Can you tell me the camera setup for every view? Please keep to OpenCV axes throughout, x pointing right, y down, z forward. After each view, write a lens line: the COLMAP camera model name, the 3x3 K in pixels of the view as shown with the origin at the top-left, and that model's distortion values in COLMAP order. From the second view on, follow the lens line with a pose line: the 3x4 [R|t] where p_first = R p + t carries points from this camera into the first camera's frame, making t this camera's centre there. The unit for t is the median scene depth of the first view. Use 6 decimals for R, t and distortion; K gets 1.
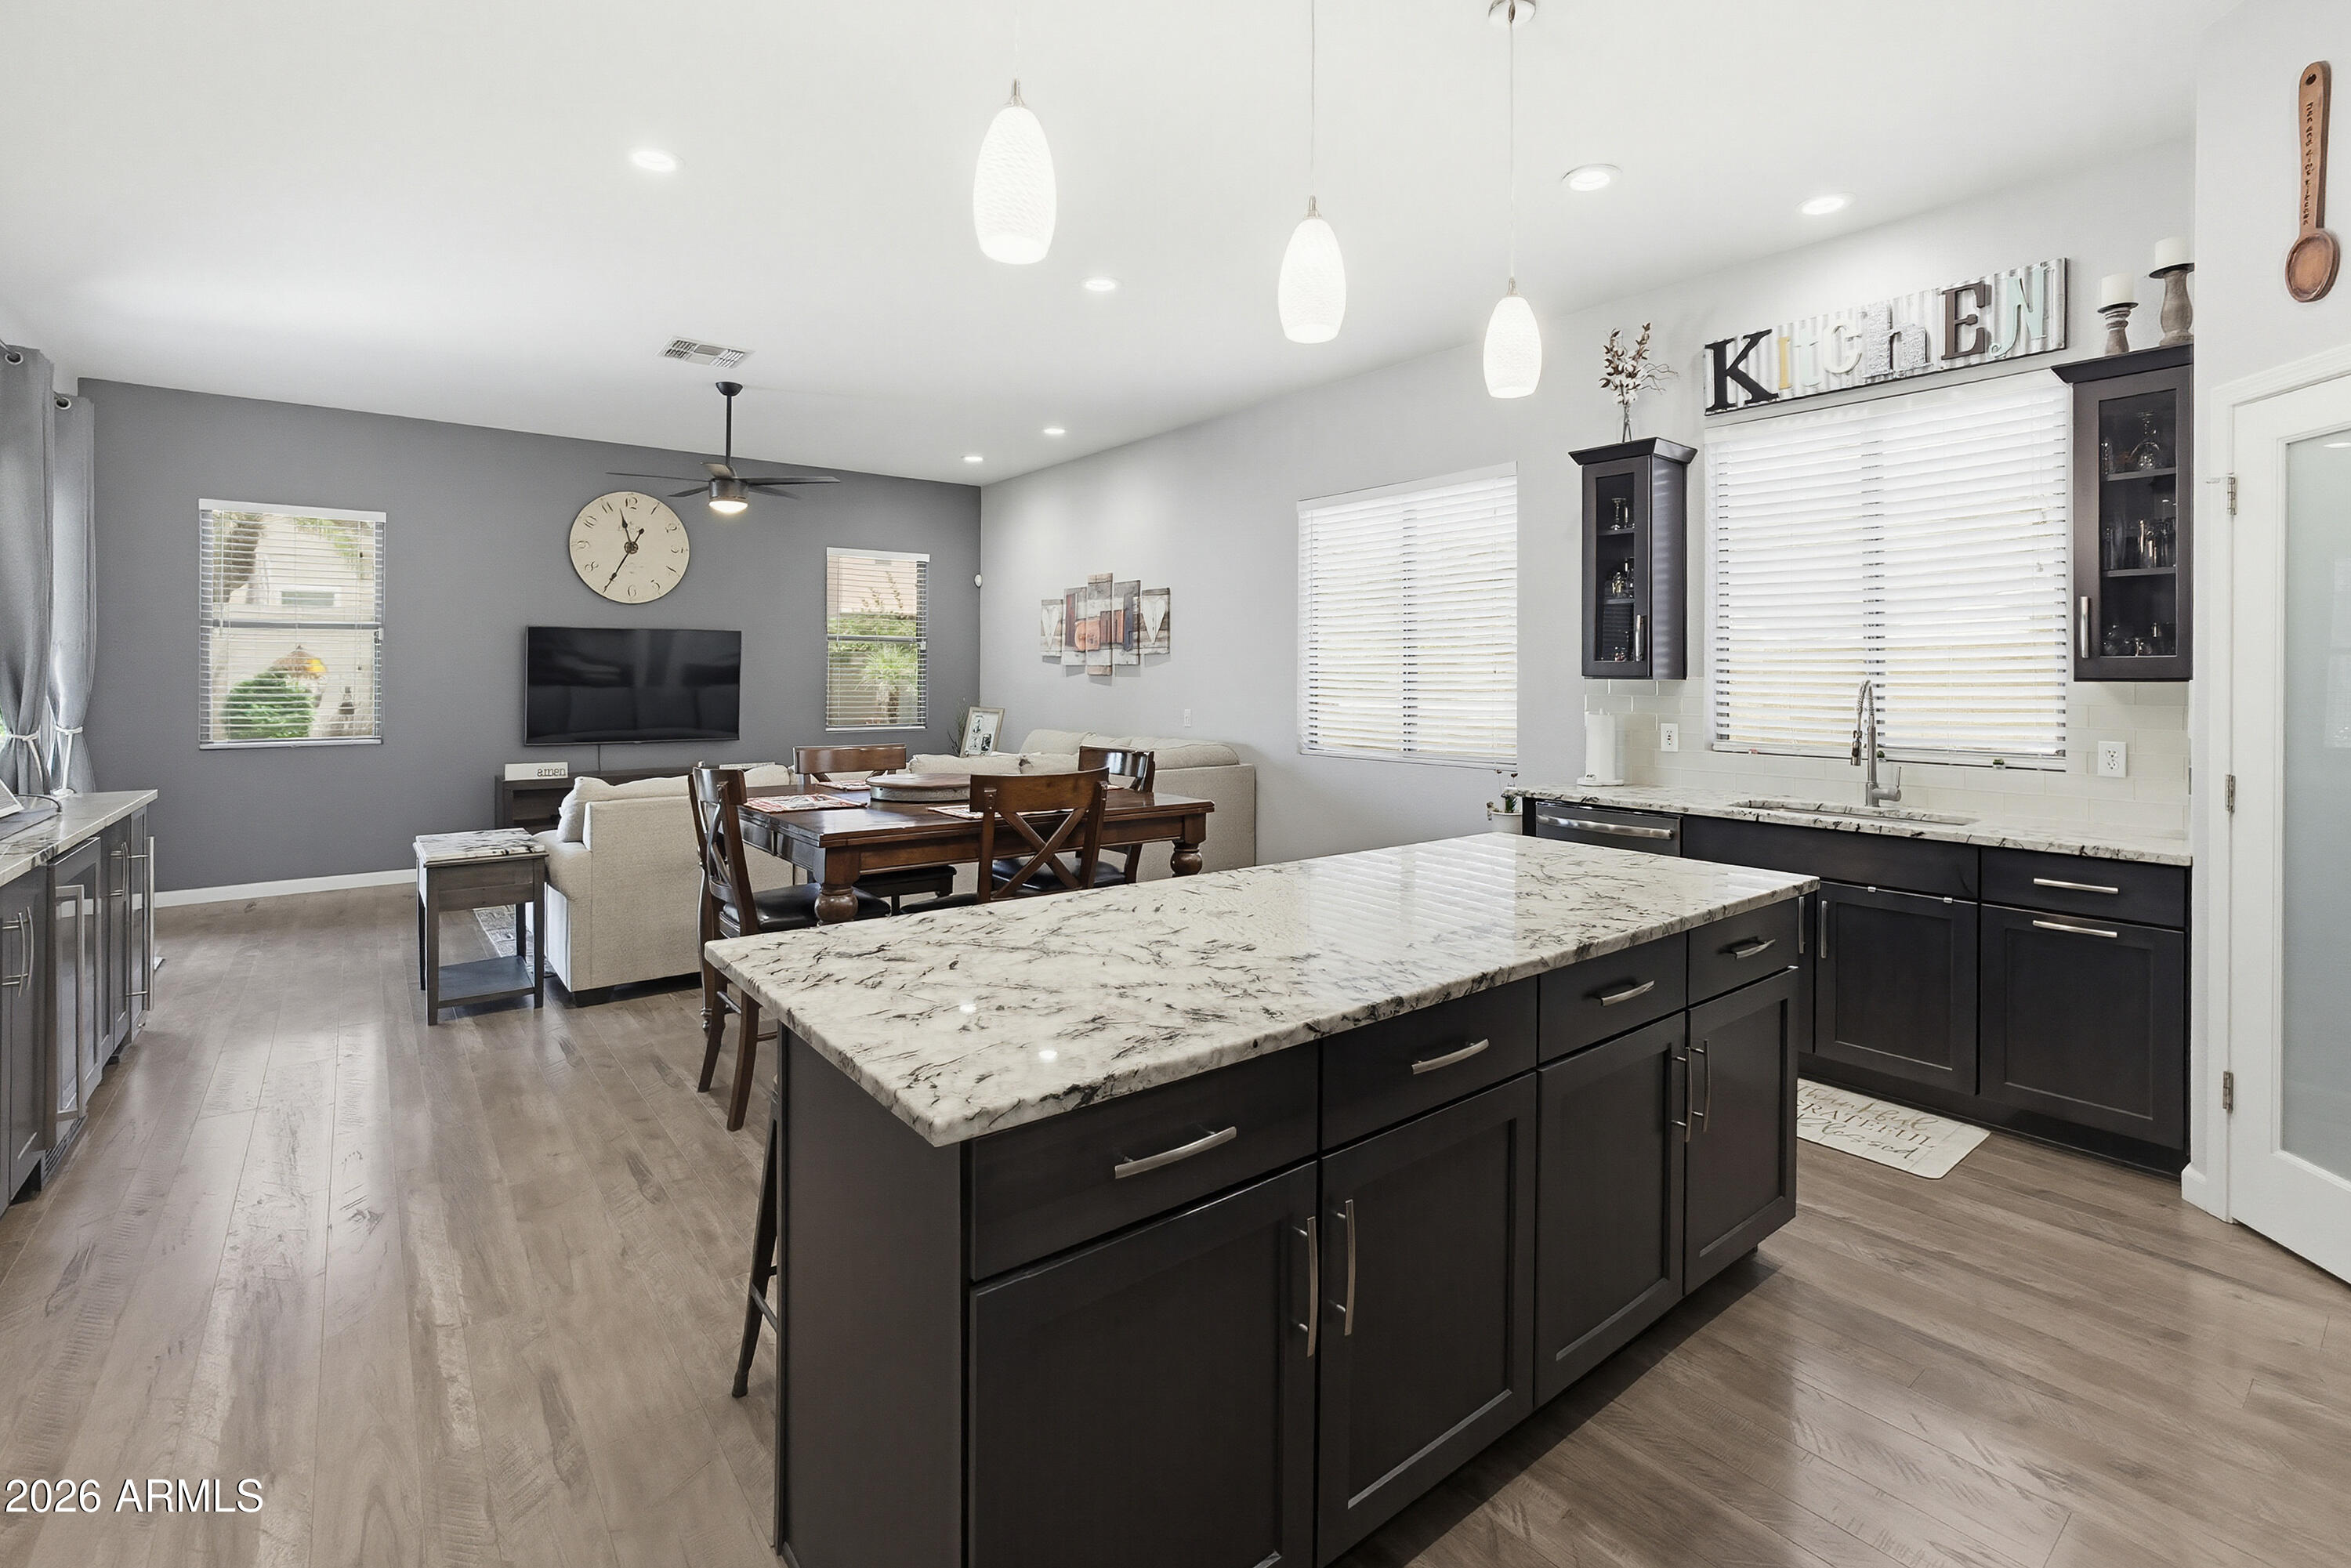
lens RADIAL K [[1062.3, 0, 1204.3], [0, 1062.3, 662.0], [0, 0, 1]] dist [-0.028331, 0.011495]
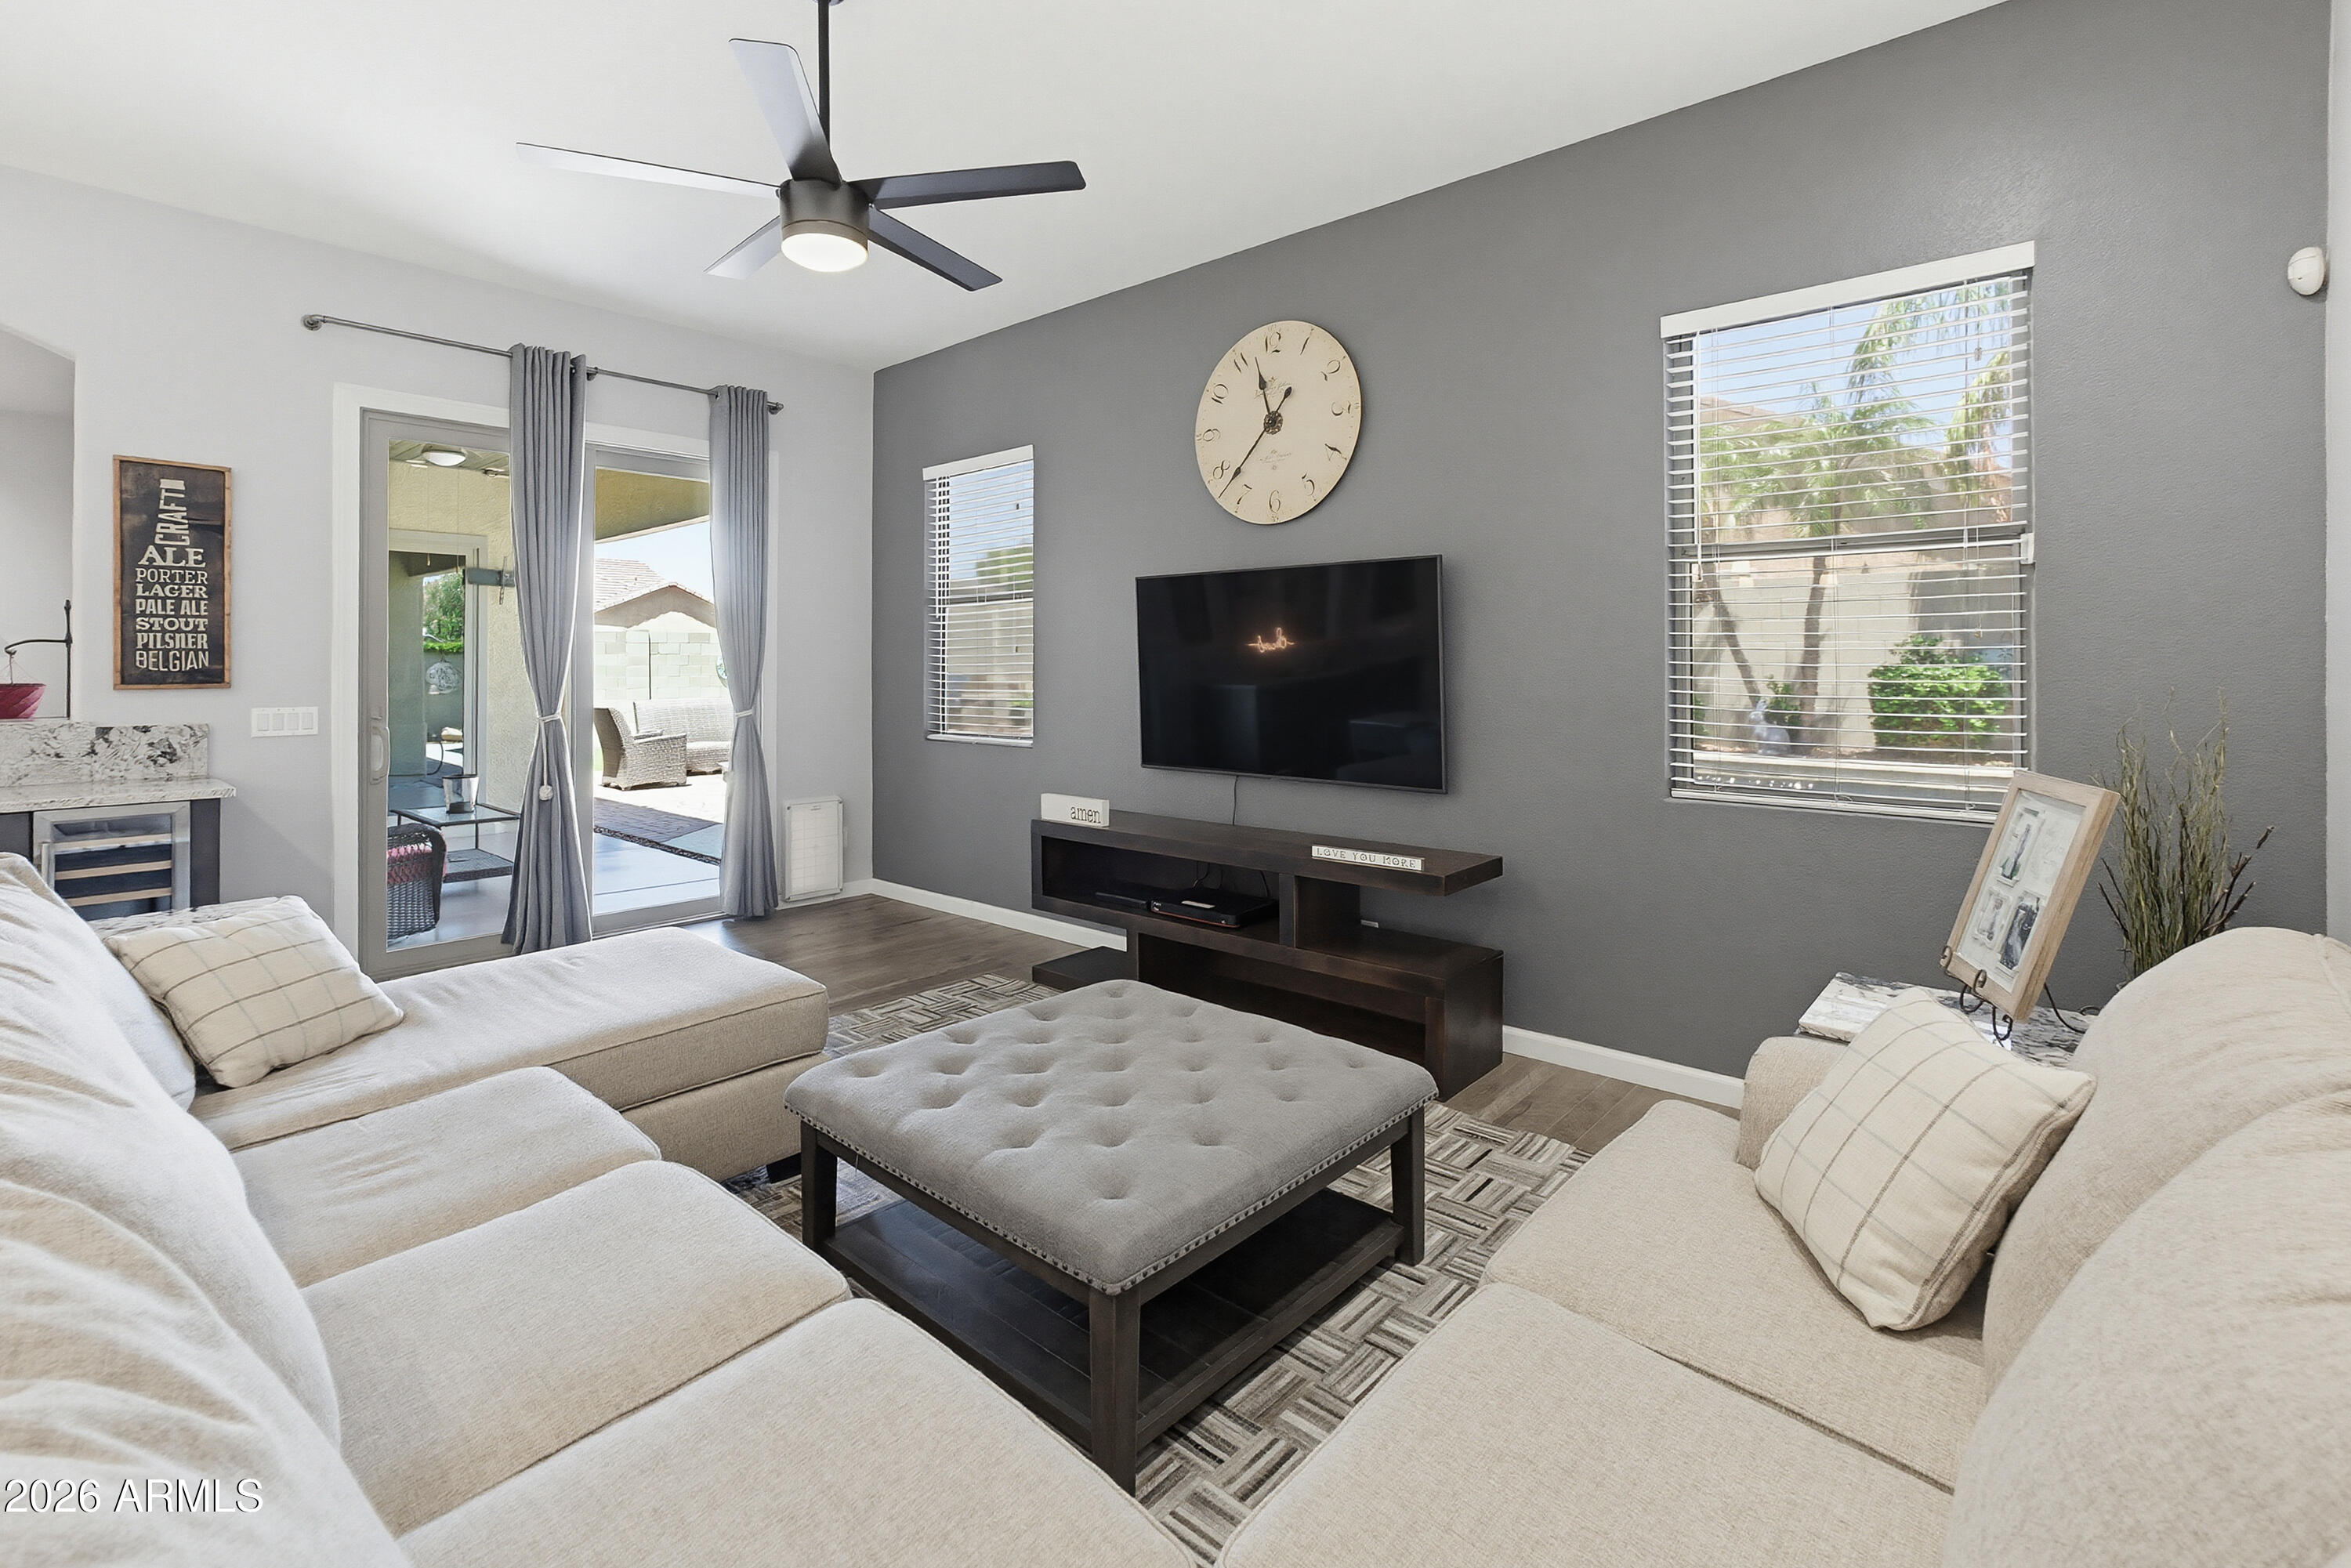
lens RADIAL K [[1062.3, 0, 1144.5], [0, 1062.3, 666.3], [0, 0, 1]] dist [-0.028331, 0.011495]
pose [[0.159206, -0.004523, -0.987235, -0.018982], [0.018944, 0.999819, -0.001525, 0.029969], [0.987064, -0.018459, 0.159263, 1.447131]]
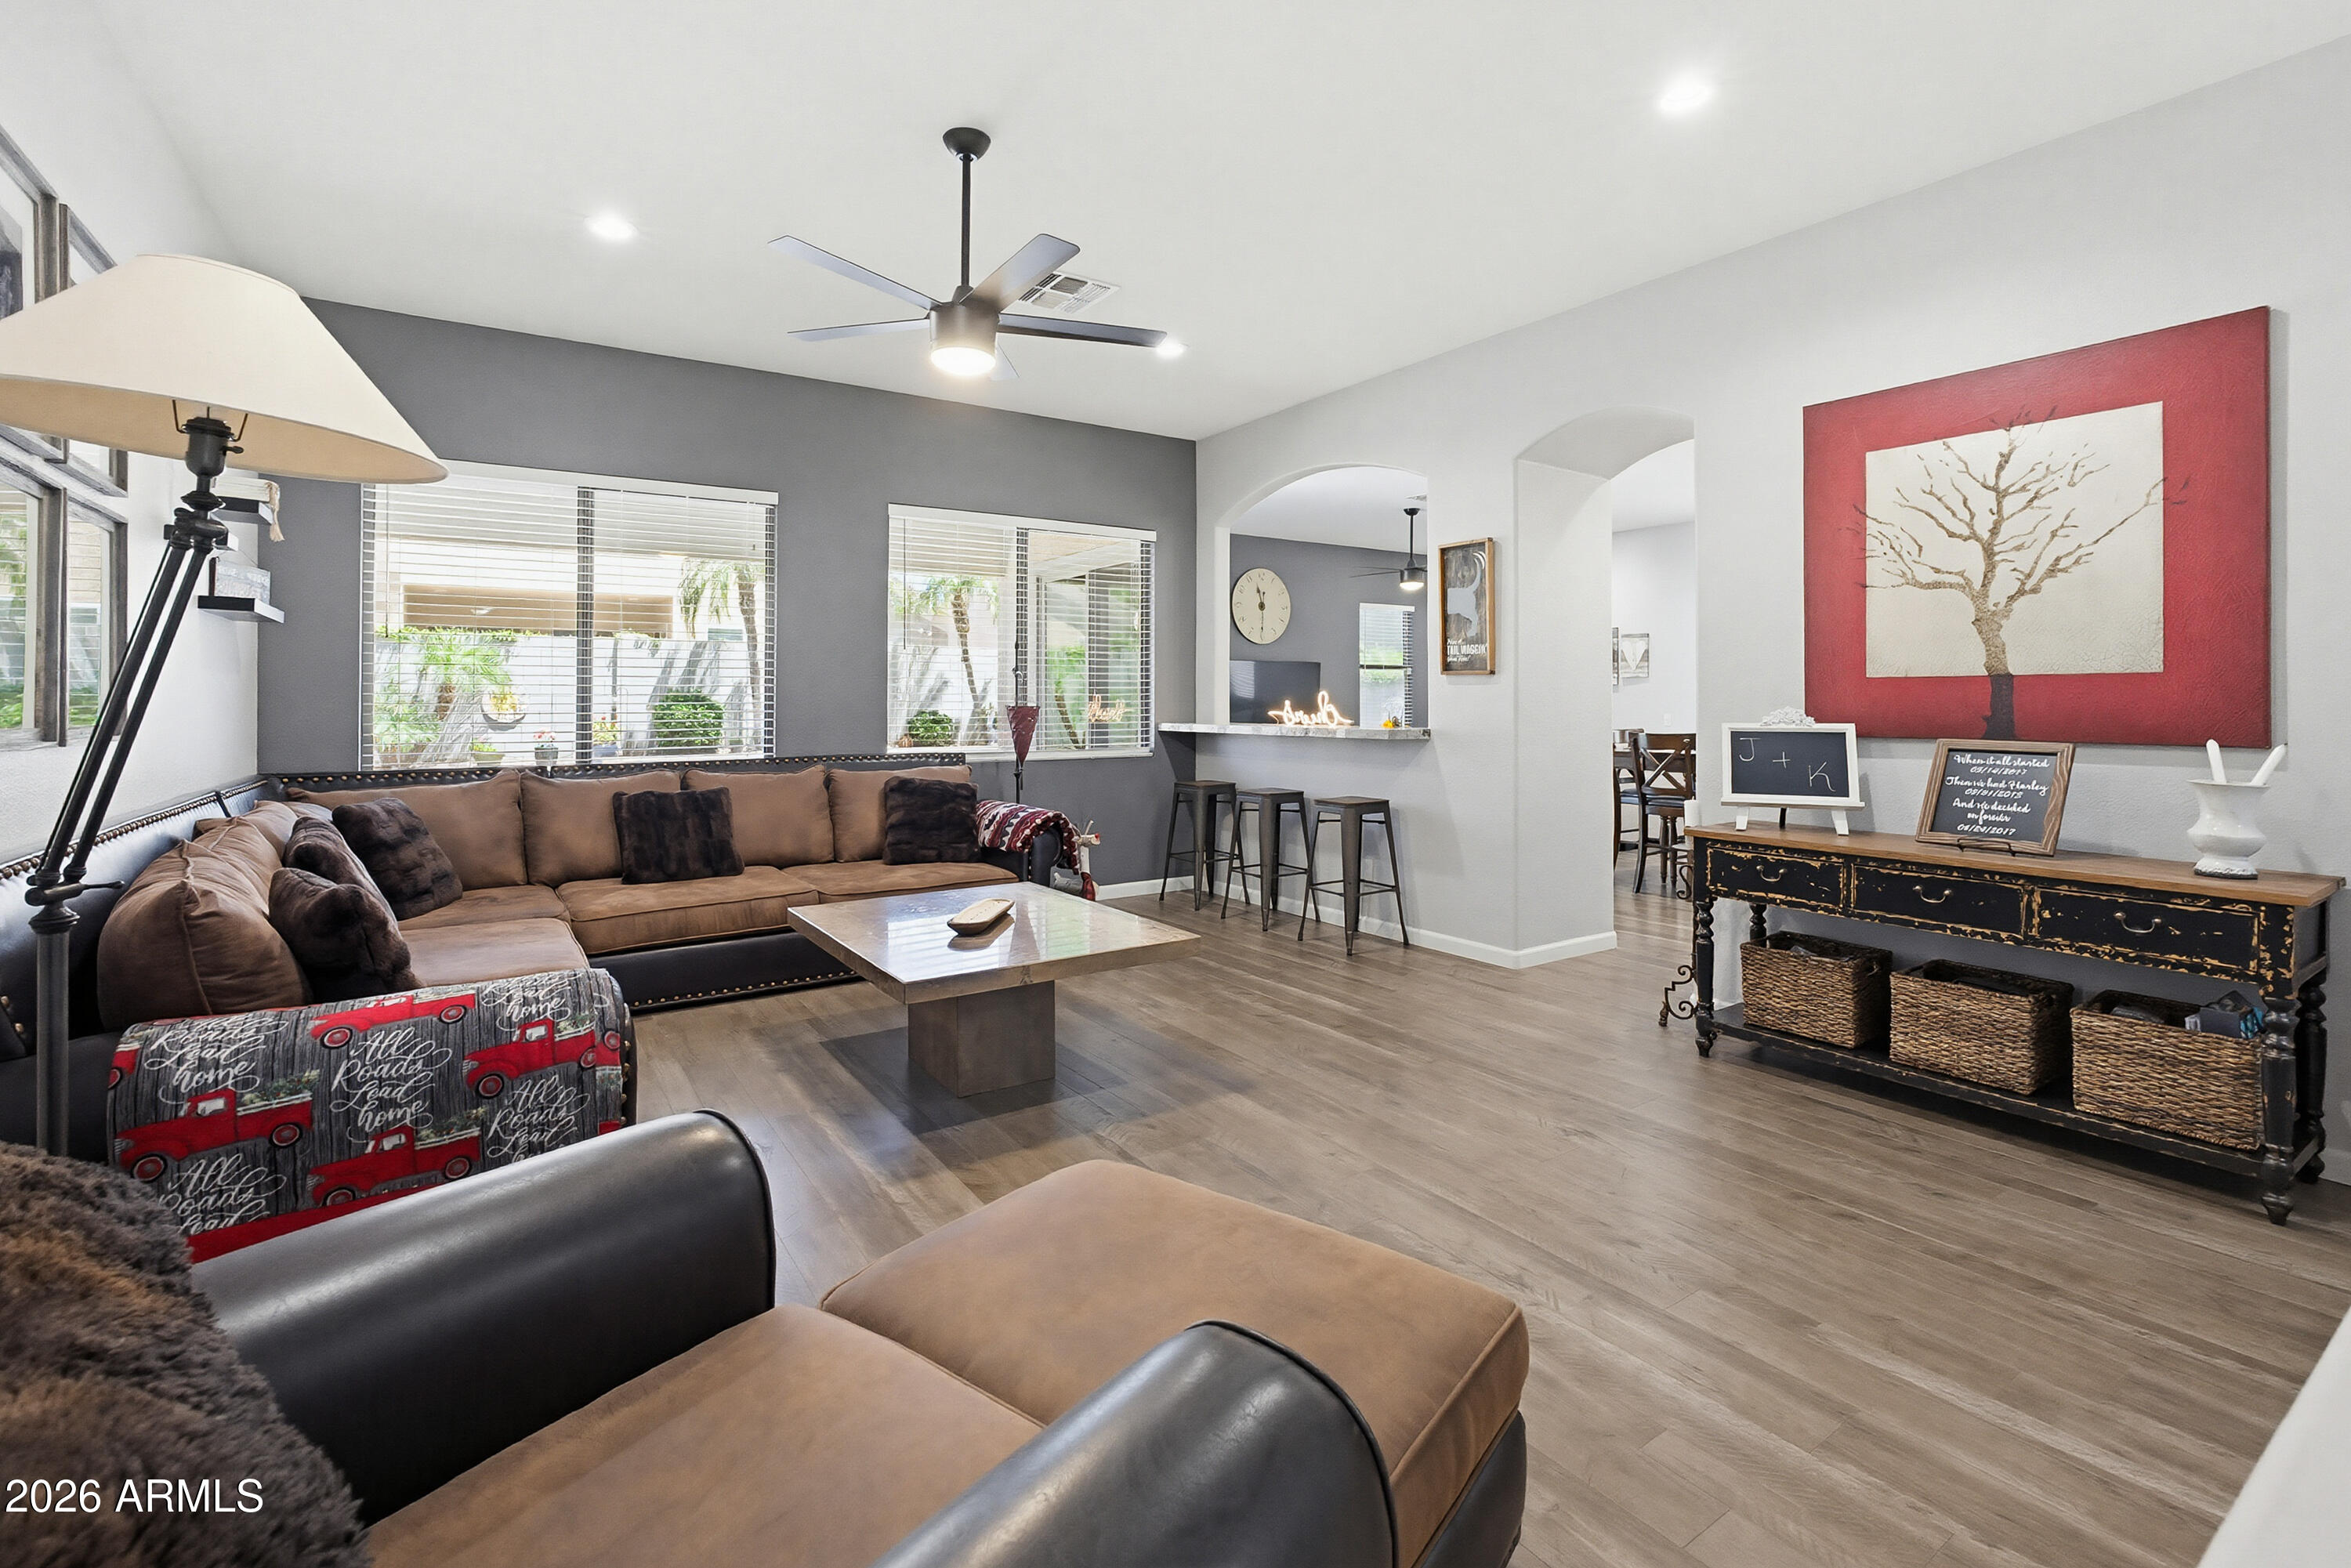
lens RADIAL K [[1062.3, 0, 1159.2], [0, 1062.3, 719.0], [0, 0, 1]] dist [-0.028331, 0.011495]
pose [[0.992954, 0.003843, -0.118436, -0.936833], [-0.000295, 0.999551, 0.029959, -0.001316], [0.118498, -0.029713, 0.992510, -0.834140]]
